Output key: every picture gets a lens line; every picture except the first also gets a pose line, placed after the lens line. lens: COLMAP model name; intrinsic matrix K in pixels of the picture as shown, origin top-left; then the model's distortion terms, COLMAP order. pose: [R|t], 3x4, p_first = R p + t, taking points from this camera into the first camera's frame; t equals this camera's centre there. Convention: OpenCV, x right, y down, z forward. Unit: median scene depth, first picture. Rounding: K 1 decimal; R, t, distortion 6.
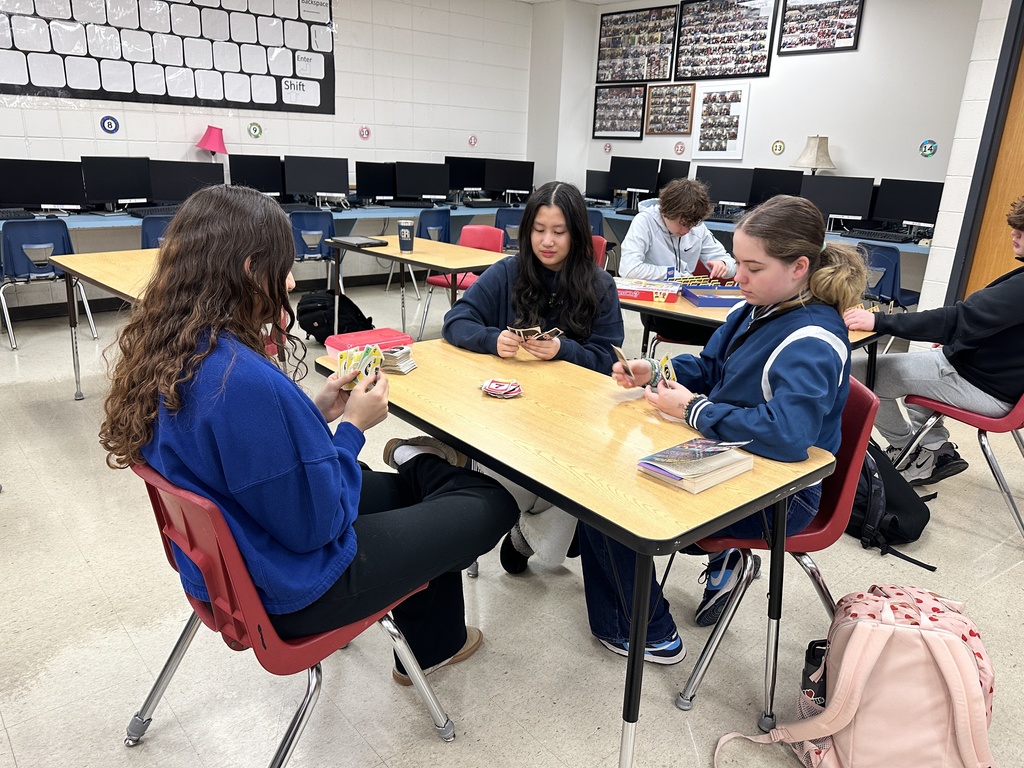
lens RADIAL K [[727.3, 0, 512.0], [0, 727.3, 384.0], [0, 0, 1]] dist [0.002216, -0.021786]
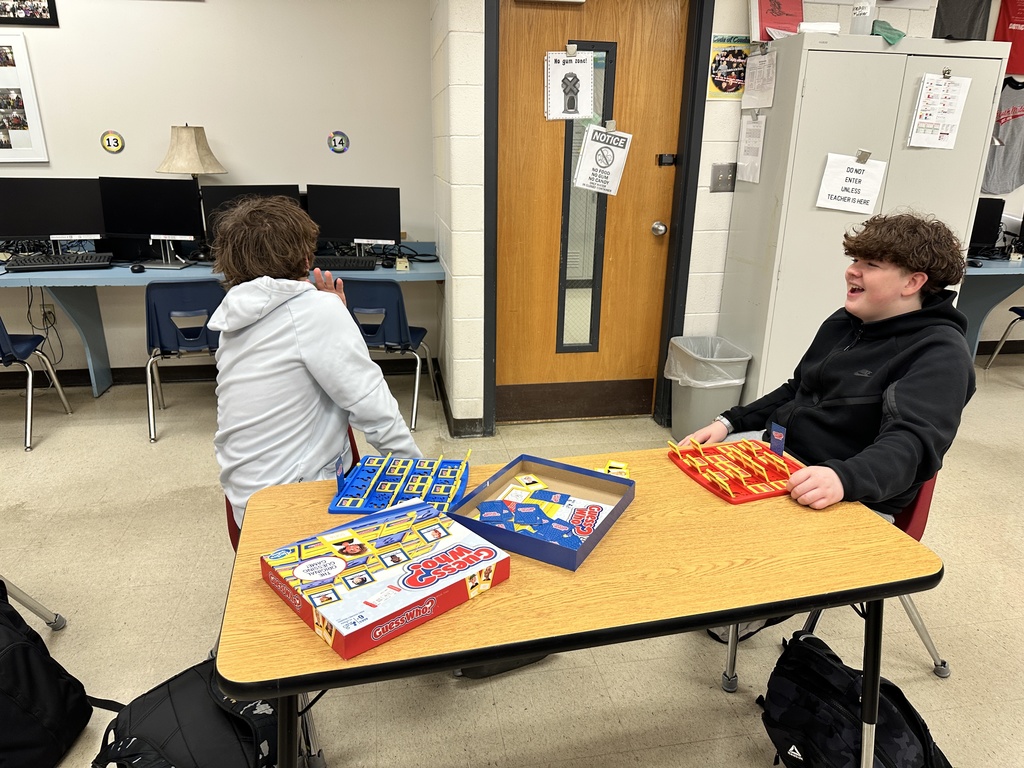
lens RADIAL K [[727.3, 0, 512.0], [0, 727.3, 384.0], [0, 0, 1]] dist [0.002216, -0.021786]
pose [[0.501469, -0.291755, 0.814499, -0.029805], [0.261318, 0.948533, 0.178878, -0.113337], [-0.824768, 0.123141, 0.551900, 0.299232]]
